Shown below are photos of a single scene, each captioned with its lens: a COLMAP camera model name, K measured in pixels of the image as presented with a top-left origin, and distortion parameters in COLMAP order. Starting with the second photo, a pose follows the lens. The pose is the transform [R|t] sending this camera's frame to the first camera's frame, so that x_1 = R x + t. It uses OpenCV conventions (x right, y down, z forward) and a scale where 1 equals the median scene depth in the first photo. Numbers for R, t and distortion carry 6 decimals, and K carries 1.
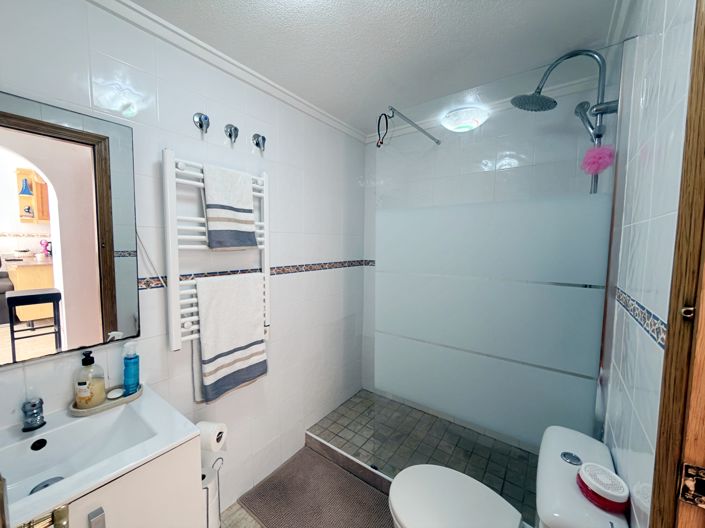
lens RADIAL K [[281.6, 0, 352.5], [0, 281.6, 264.0], [0, 0, 1]] dist [-0.000632, 0.000137]
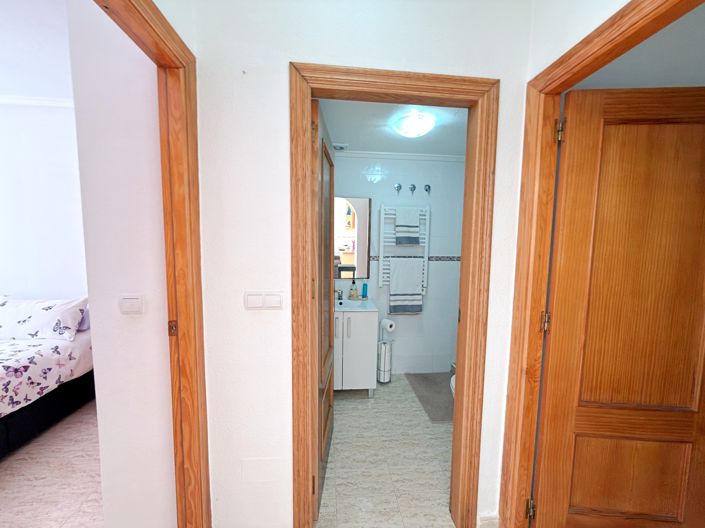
lens RADIAL K [[281.6, 0, 352.5], [0, 281.6, 264.0], [0, 0, 1]] dist [-0.000632, 0.000137]
pose [[0.662104, 0.068392, -0.746284, 0.828478], [-0.065768, 0.997288, 0.033046, 0.039238], [0.746520, 0.027202, 0.664806, -0.648821]]
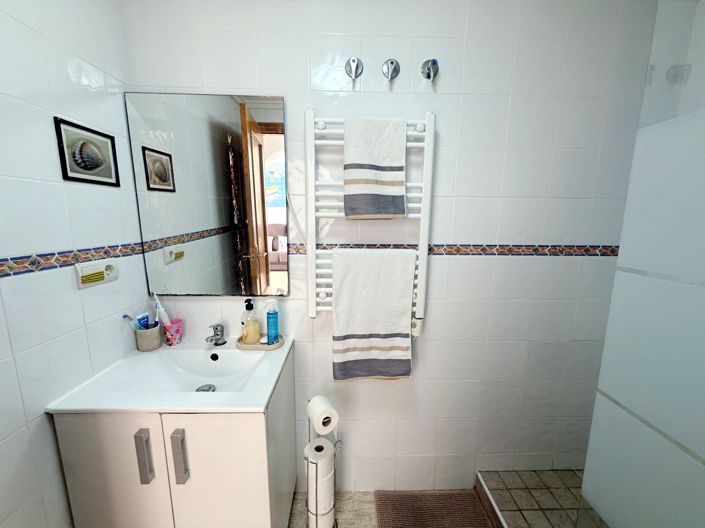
lens RADIAL K [[285.5, 0, 353.8], [0, 285.5, 260.9], [0, 0, 1]] dist [-0.000763, 0.000100]
pose [[0.614975, 0.129288, -0.777876, 0.198219], [-0.066180, 0.991449, 0.112465, -0.016849], [0.785765, -0.017683, 0.618273, 0.410134]]
